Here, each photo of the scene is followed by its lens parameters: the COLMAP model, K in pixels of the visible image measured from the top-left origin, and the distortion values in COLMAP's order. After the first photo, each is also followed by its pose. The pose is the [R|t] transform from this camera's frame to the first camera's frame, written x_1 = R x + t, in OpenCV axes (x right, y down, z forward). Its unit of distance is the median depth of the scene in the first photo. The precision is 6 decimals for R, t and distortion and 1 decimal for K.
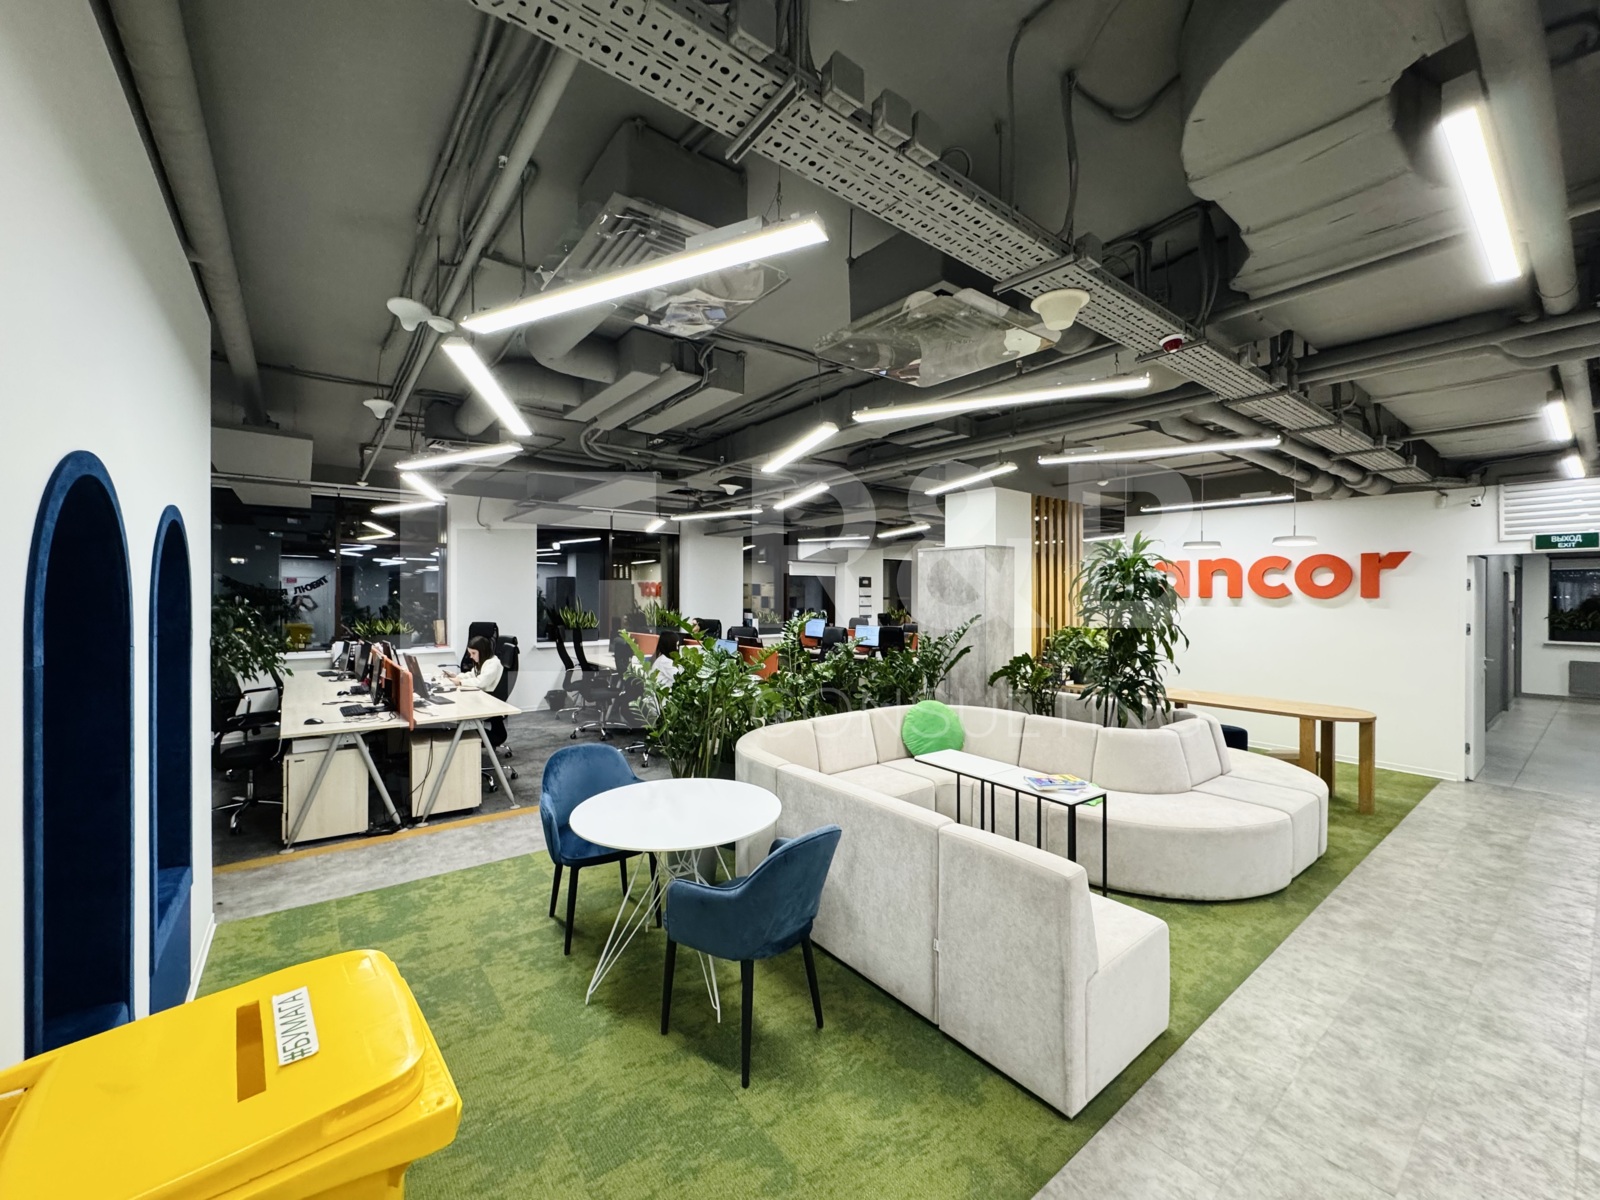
lens RADIAL K [[641.0, 0, 804.1], [0, 641.0, 602.0], [0, 0, 1]] dist [-0.000455, 0.000368]
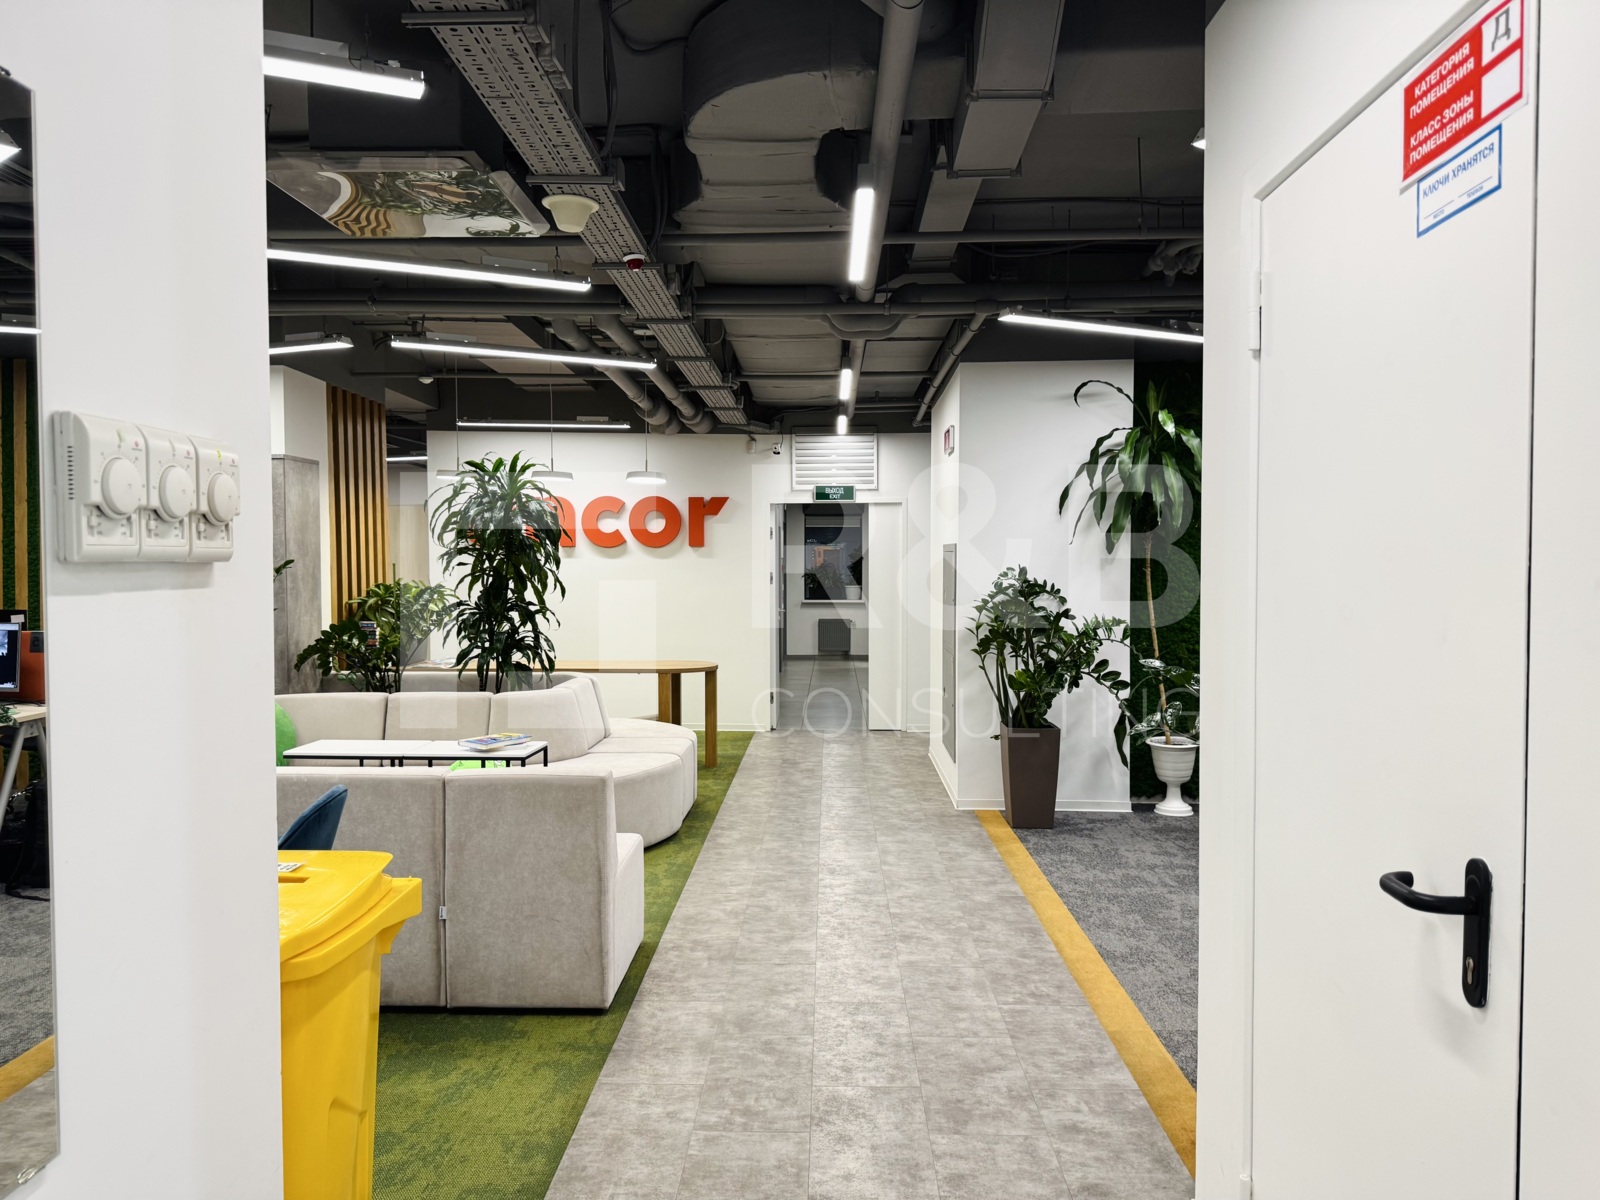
lens RADIAL K [[1136.2, 0, 793.0], [0, 1136.2, 637.9], [0, 0, 1]] dist [0.044578, -0.045478]
pose [[0.638828, -0.046286, 0.767956, -0.362098], [0.005138, 0.998423, 0.055903, 0.043722], [-0.769332, -0.031767, 0.638058, -0.185207]]
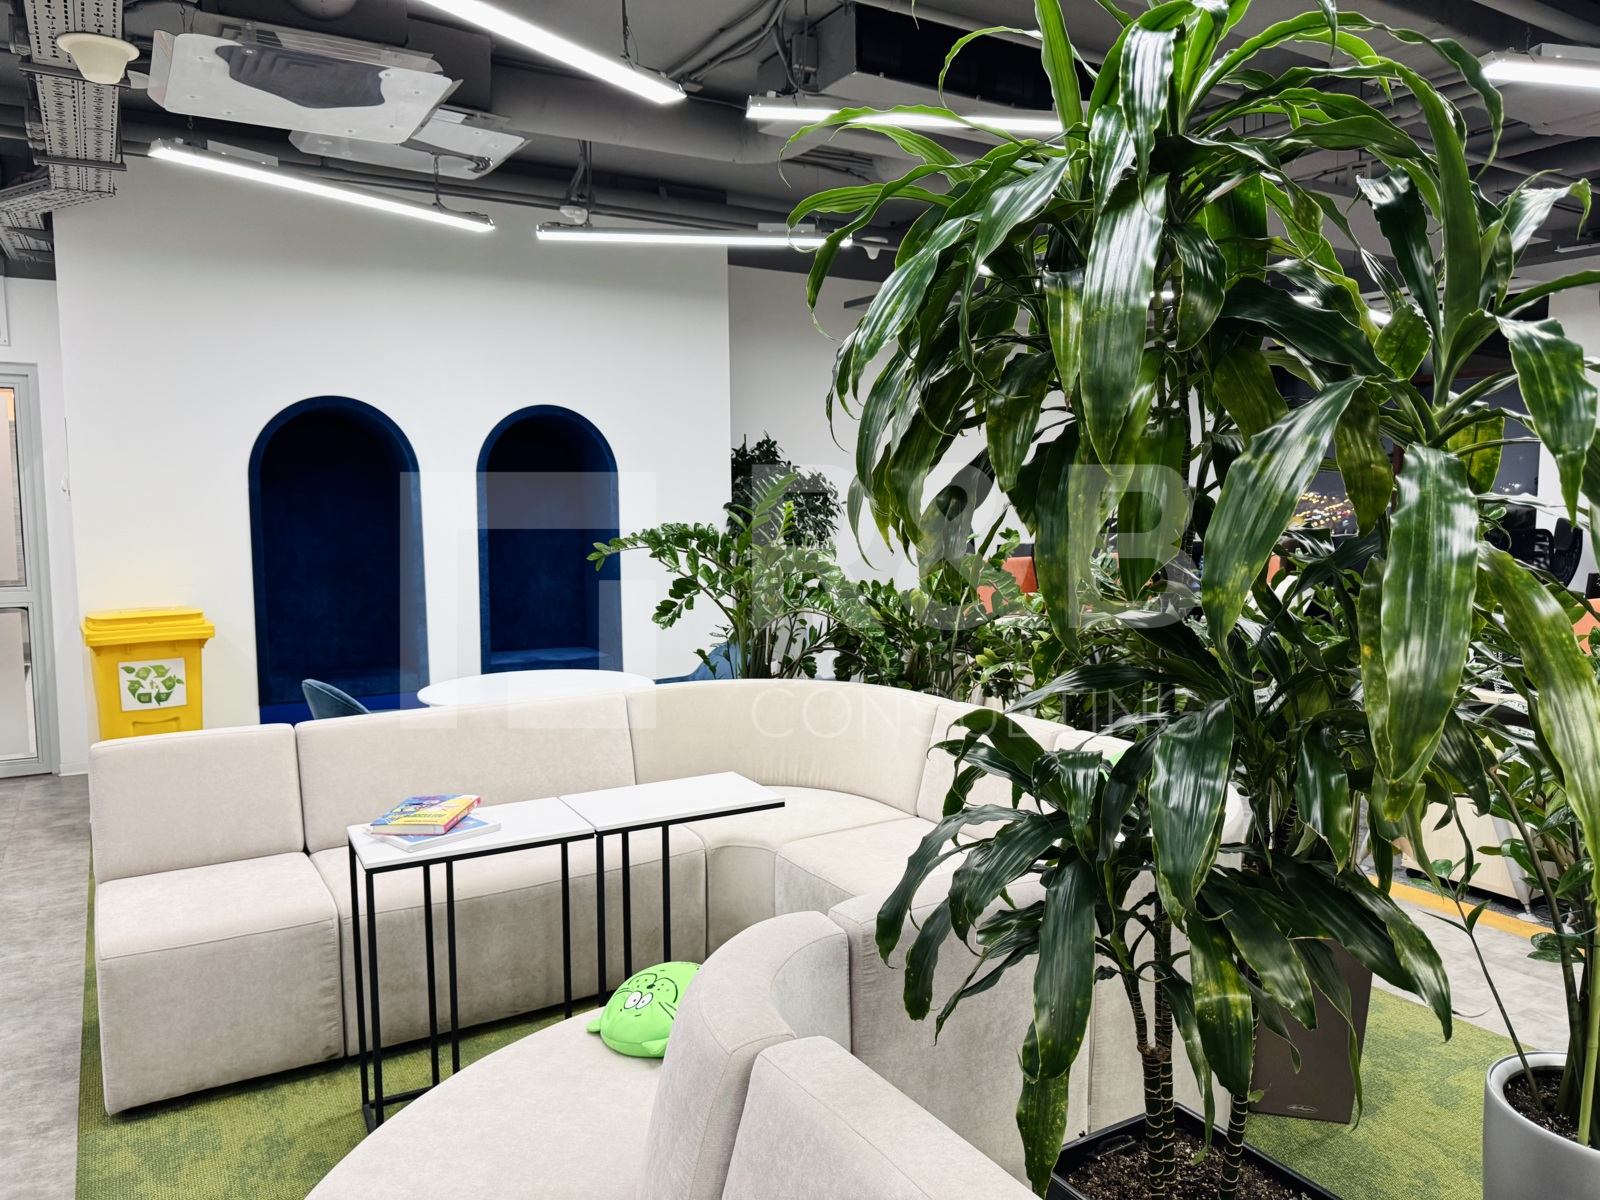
lens RADIAL K [[1136.2, 0, 799.5], [0, 1136.2, 599.6], [0, 0, 1]] dist [0.044578, -0.045478]
pose [[-0.118166, 0.095835, -0.988358, 0.848734], [-0.000592, 0.995325, 0.096581, 0.030109], [0.992994, 0.011998, -0.117557, 0.984006]]
